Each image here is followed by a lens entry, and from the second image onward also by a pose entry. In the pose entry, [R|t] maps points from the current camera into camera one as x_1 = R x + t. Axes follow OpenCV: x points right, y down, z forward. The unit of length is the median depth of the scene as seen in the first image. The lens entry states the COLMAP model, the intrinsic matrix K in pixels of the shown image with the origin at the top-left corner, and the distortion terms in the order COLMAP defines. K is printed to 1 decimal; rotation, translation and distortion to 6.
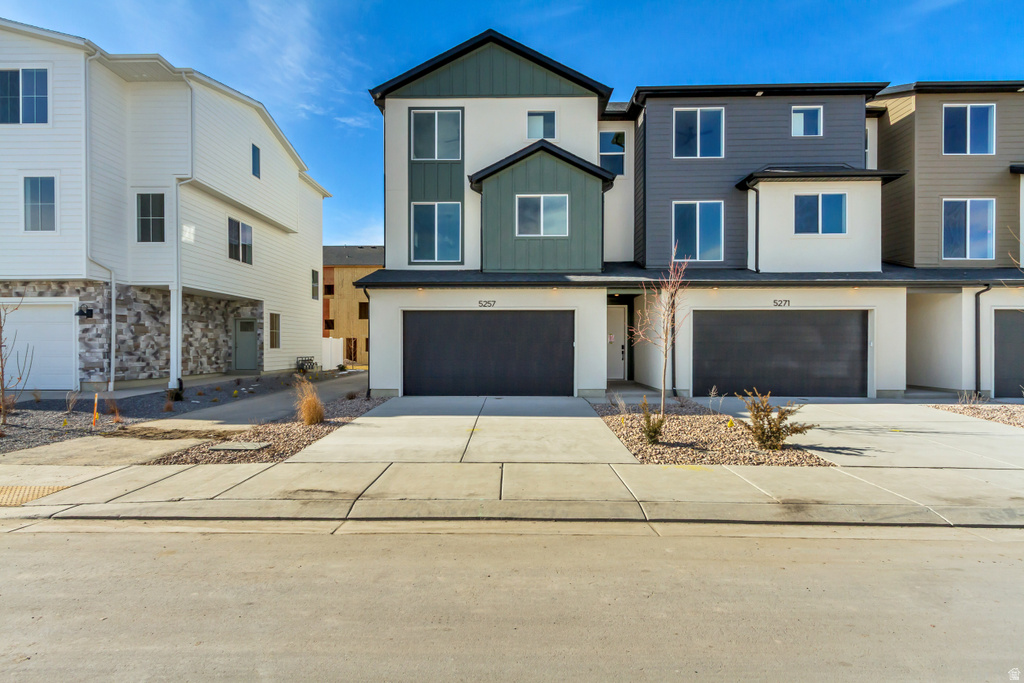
lens RADIAL K [[471.0, 0, 507.2], [0, 471.0, 346.8], [0, 0, 1]] dist [0.008762, -0.000690]
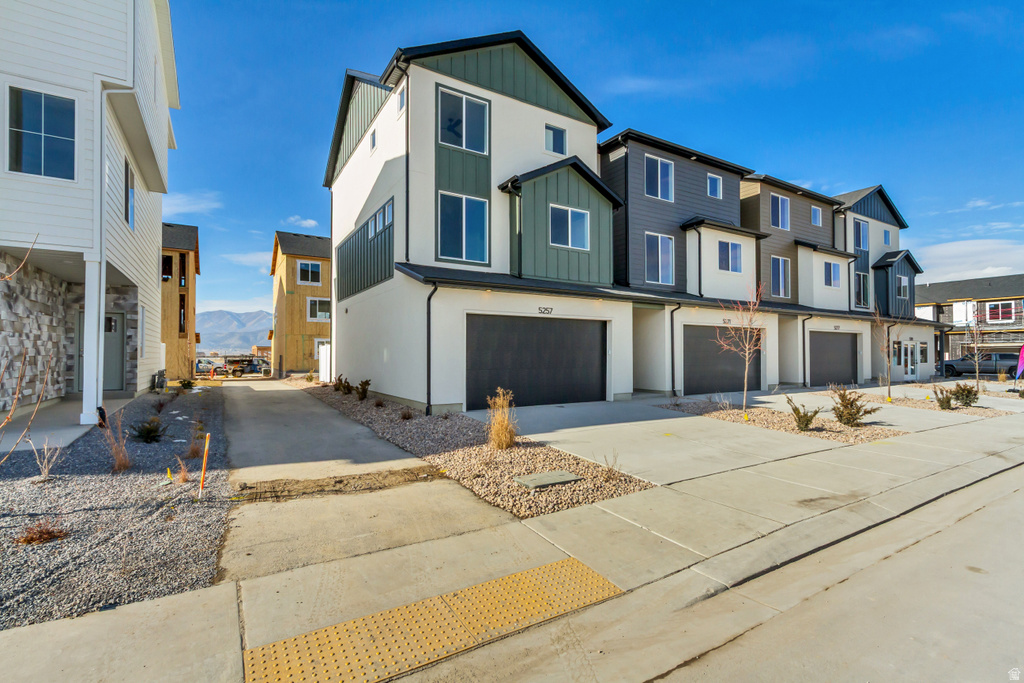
lens RADIAL K [[471.0, 0, 507.2], [0, 471.0, 346.8], [0, 0, 1]] dist [0.008762, -0.000690]
pose [[0.841319, 0.008032, 0.540480, -0.577156], [0.001820, 0.999842, -0.017692, 0.000796], [-0.540537, 0.015868, 0.841171, 0.199311]]
